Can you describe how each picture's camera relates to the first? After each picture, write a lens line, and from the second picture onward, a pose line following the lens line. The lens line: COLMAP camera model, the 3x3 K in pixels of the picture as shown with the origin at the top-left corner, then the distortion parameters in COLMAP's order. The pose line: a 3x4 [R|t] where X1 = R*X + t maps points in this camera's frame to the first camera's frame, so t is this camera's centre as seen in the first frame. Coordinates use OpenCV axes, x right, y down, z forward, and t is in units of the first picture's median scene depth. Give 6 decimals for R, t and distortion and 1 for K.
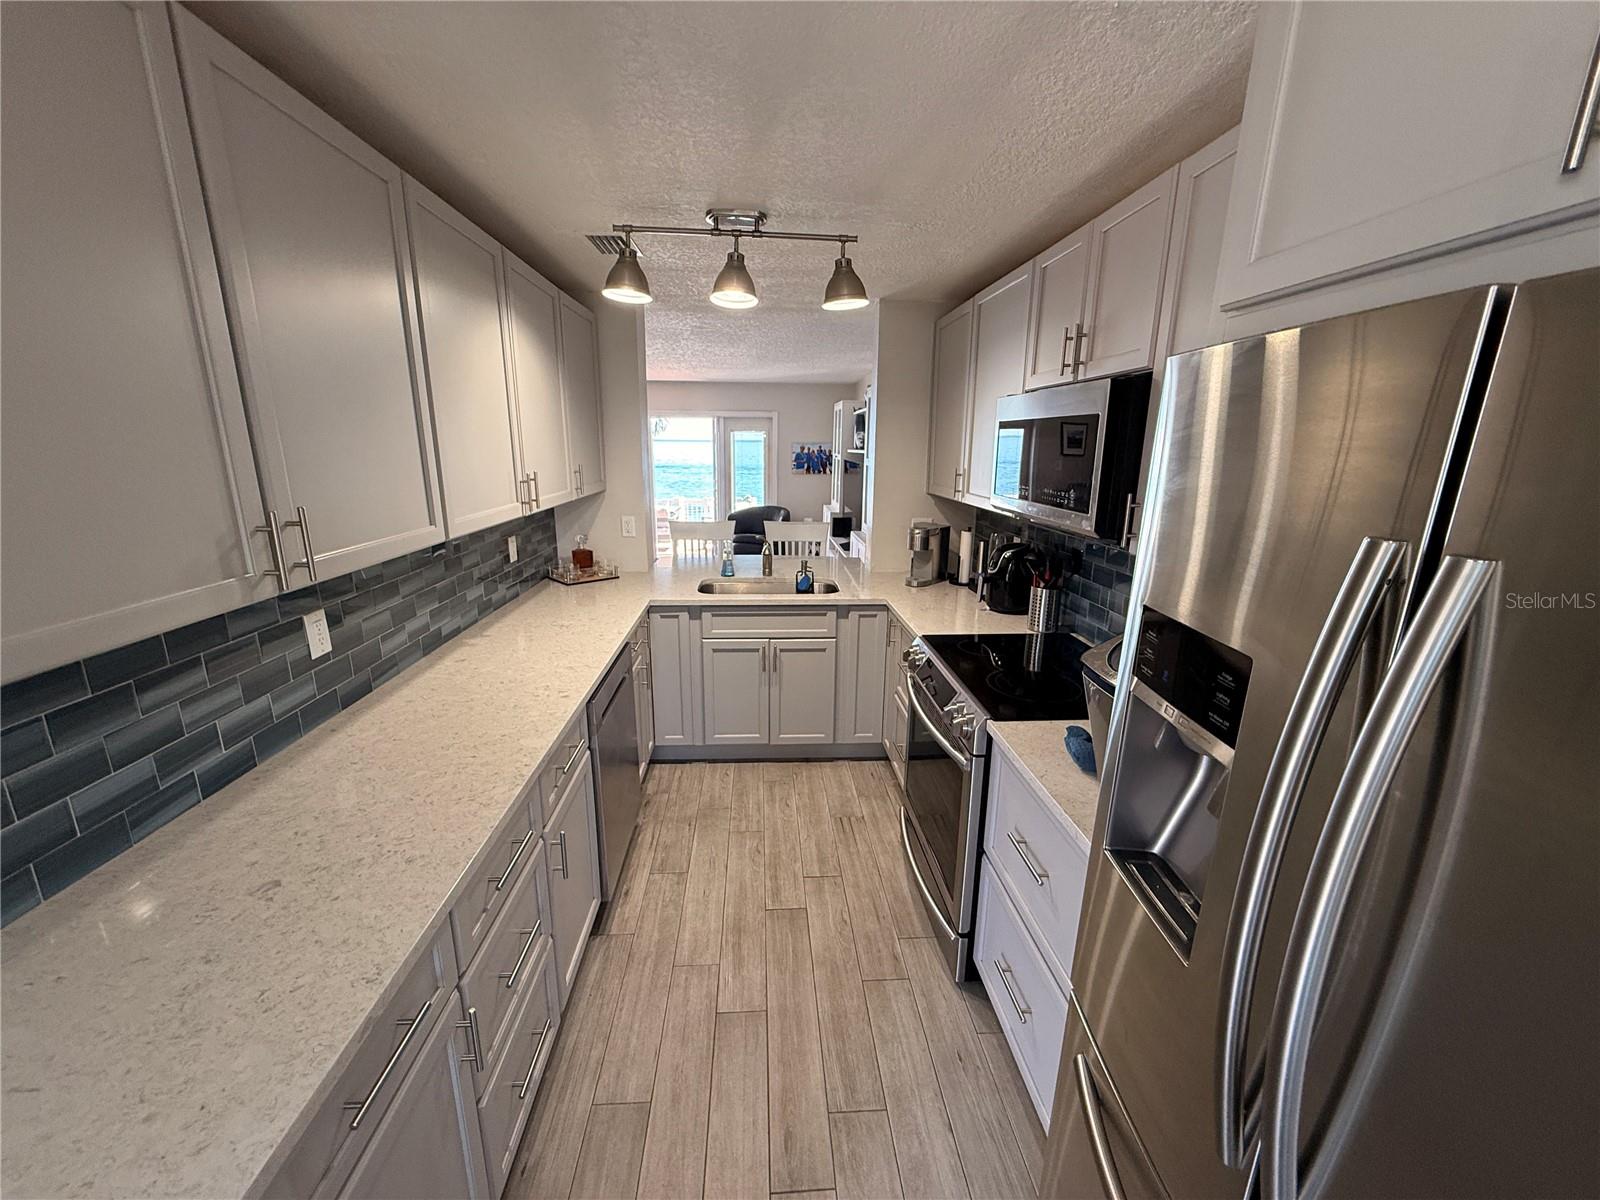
lens RADIAL K [[637.0, 0, 795.4], [0, 637.0, 598.4], [0, 0, 1]] dist [-0.001070, -0.000090]
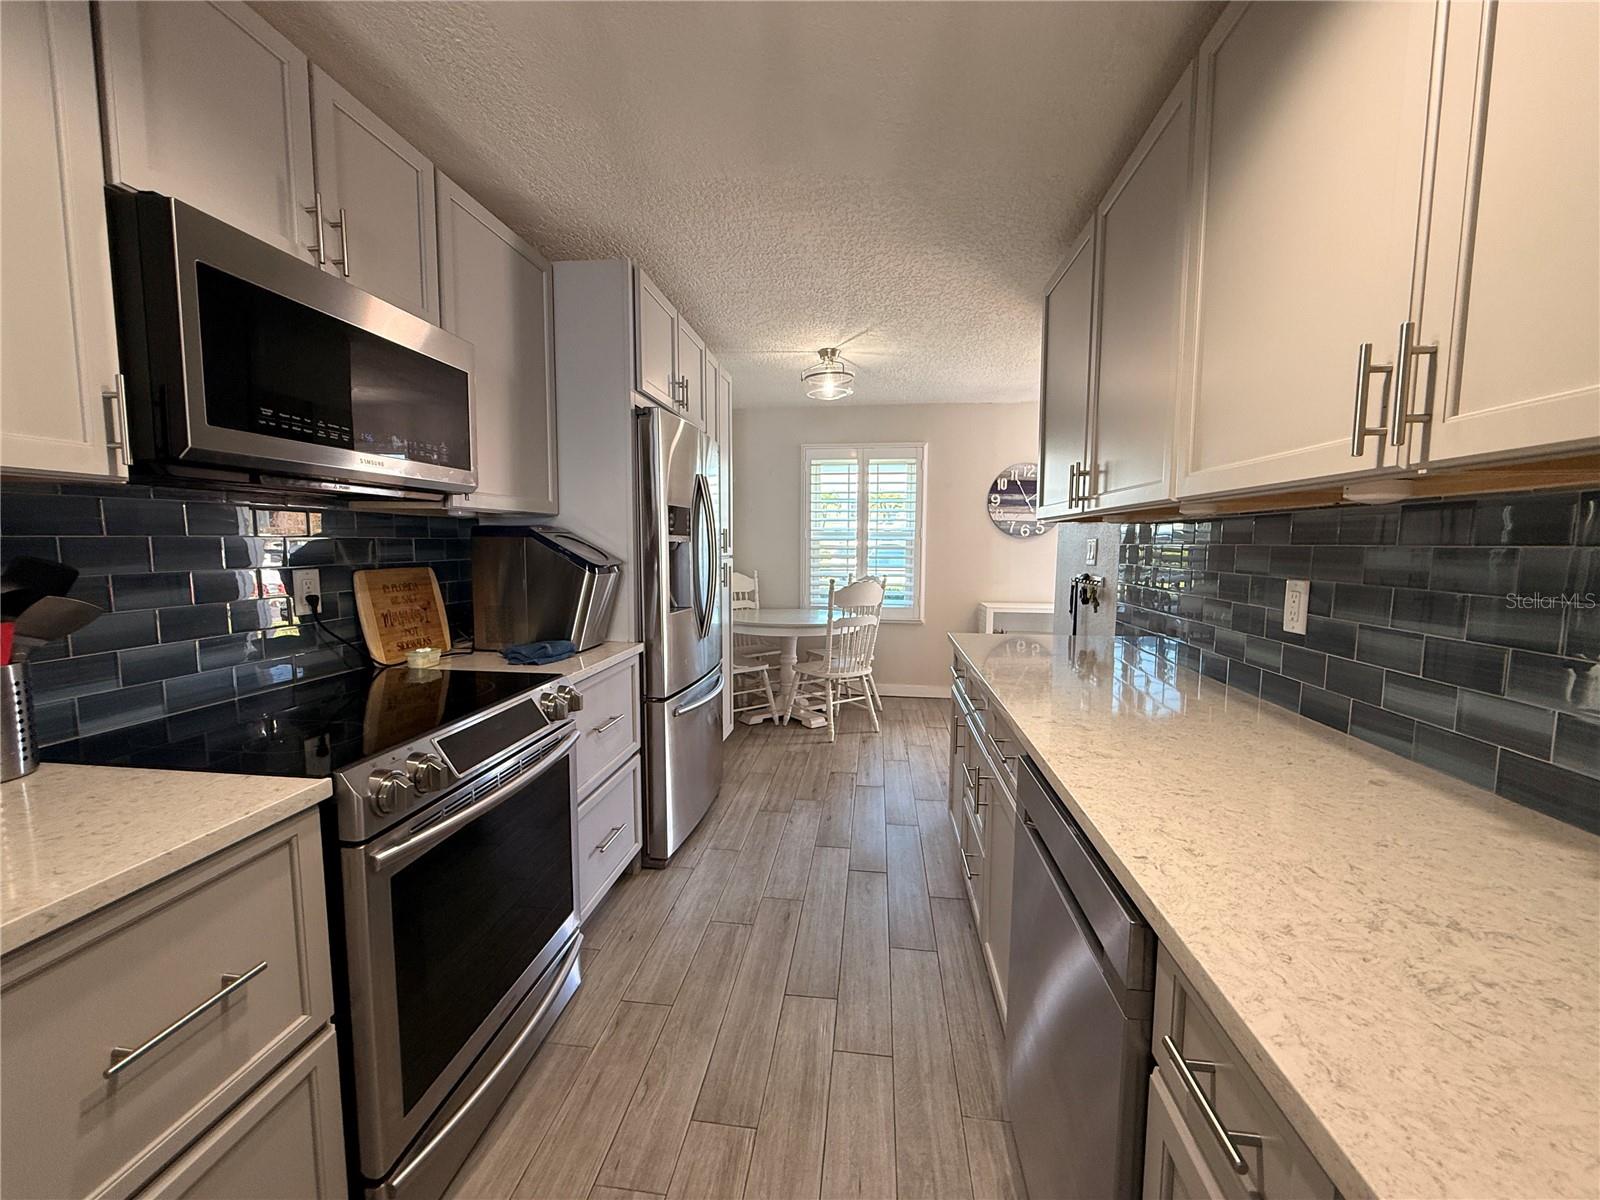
lens RADIAL K [[637.0, 0, 797.9], [0, 637.0, 603.0], [0, 0, 1]] dist [-0.001070, -0.000090]
pose [[-0.983617, -0.030756, 0.177627, -0.208450], [0.030270, 0.943169, 0.330931, -0.215708], [-0.177711, 0.330886, -0.926786, 1.632776]]
